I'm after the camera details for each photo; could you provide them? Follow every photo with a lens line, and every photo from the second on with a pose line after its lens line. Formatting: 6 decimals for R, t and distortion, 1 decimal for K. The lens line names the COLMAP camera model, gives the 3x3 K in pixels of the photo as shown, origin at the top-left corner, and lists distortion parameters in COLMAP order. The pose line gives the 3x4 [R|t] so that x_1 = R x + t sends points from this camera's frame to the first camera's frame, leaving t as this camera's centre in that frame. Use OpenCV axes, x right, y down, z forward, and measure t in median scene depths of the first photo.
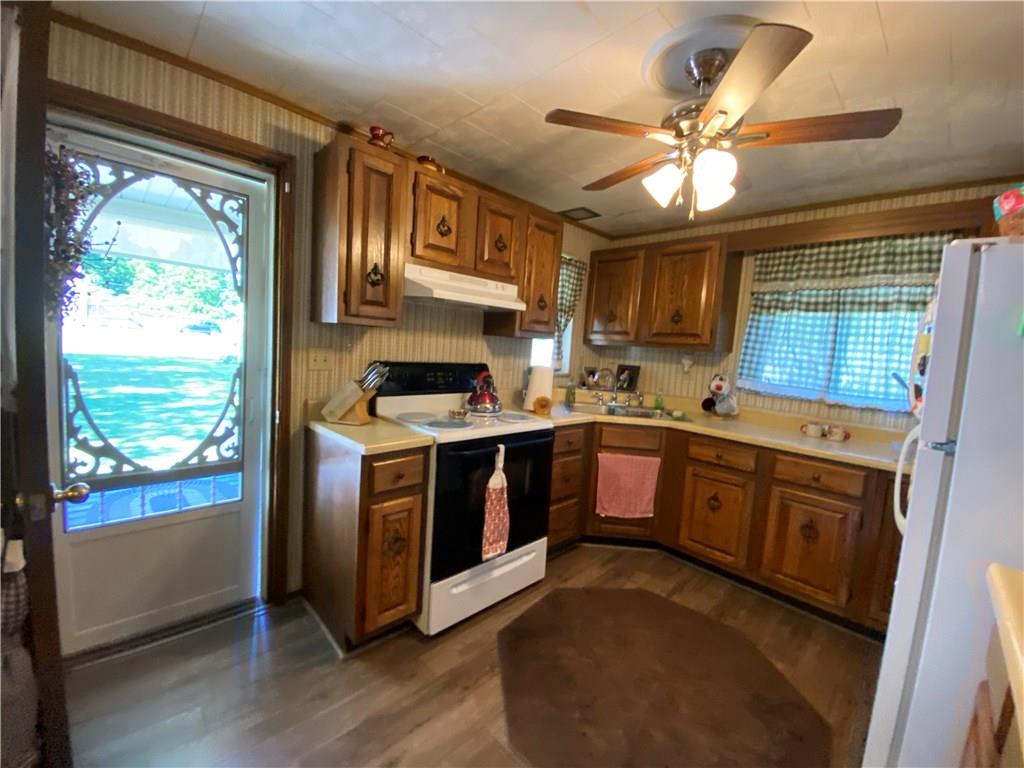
lens RADIAL K [[416.6, 0, 509.3], [0, 416.6, 380.3], [0, 0, 1]] dist [0.013377, -0.008905]
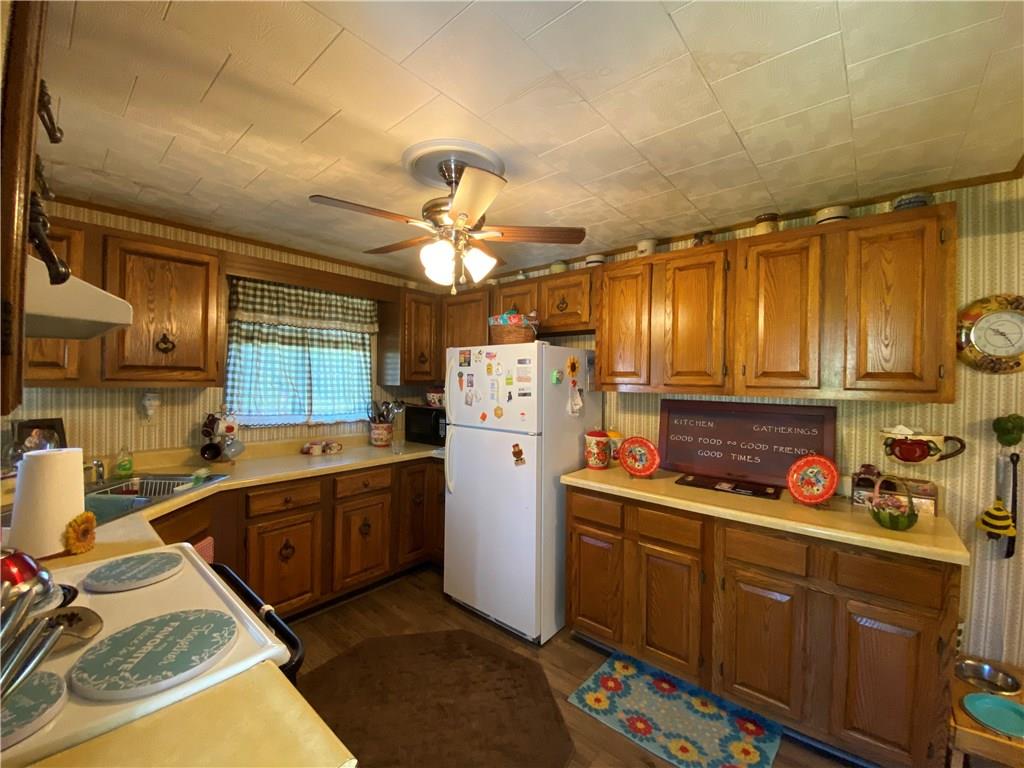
lens RADIAL K [[416.6, 0, 516.3], [0, 416.6, 375.5], [0, 0, 1]] dist [0.013377, -0.008905]
pose [[-0.109798, -0.059455, 0.992174, -0.491763], [0.060359, 0.995968, 0.066362, -0.135616], [-0.992120, 0.067173, -0.105767, 0.592455]]
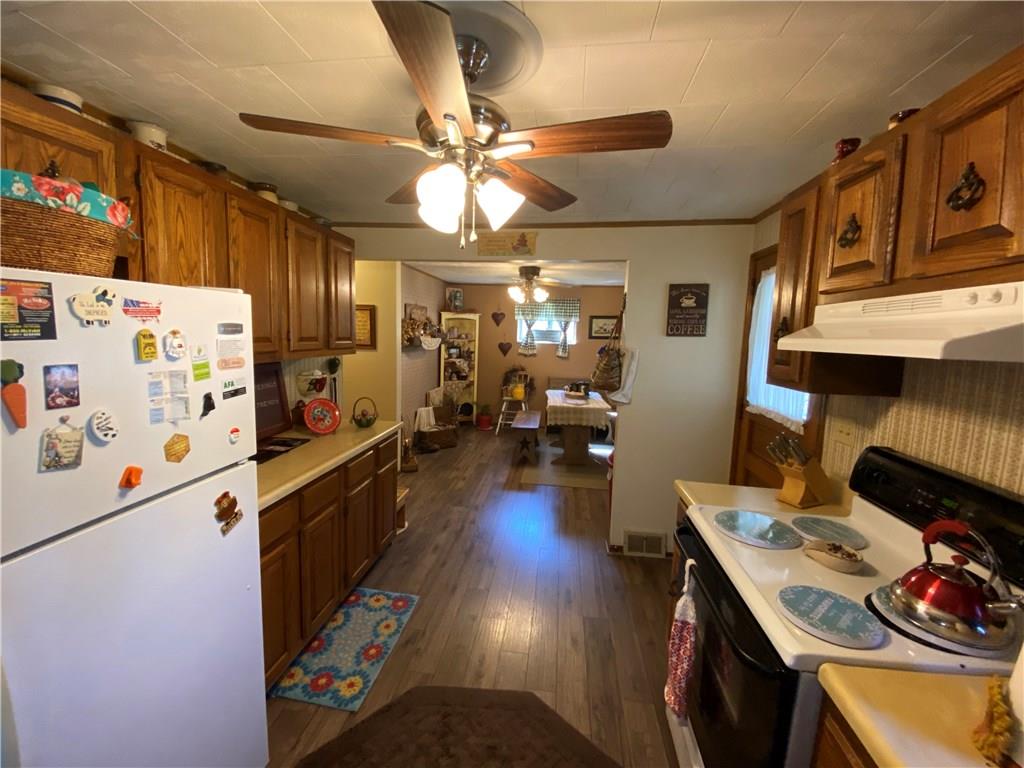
lens RADIAL K [[416.6, 0, 509.8], [0, 416.6, 386.2], [0, 0, 1]] dist [0.013377, -0.008905]
pose [[-0.781424, -0.009027, -0.623936, 0.529281], [-0.133333, 0.979218, 0.152821, -0.155758], [0.609589, 0.202609, -0.766388, 1.066926]]
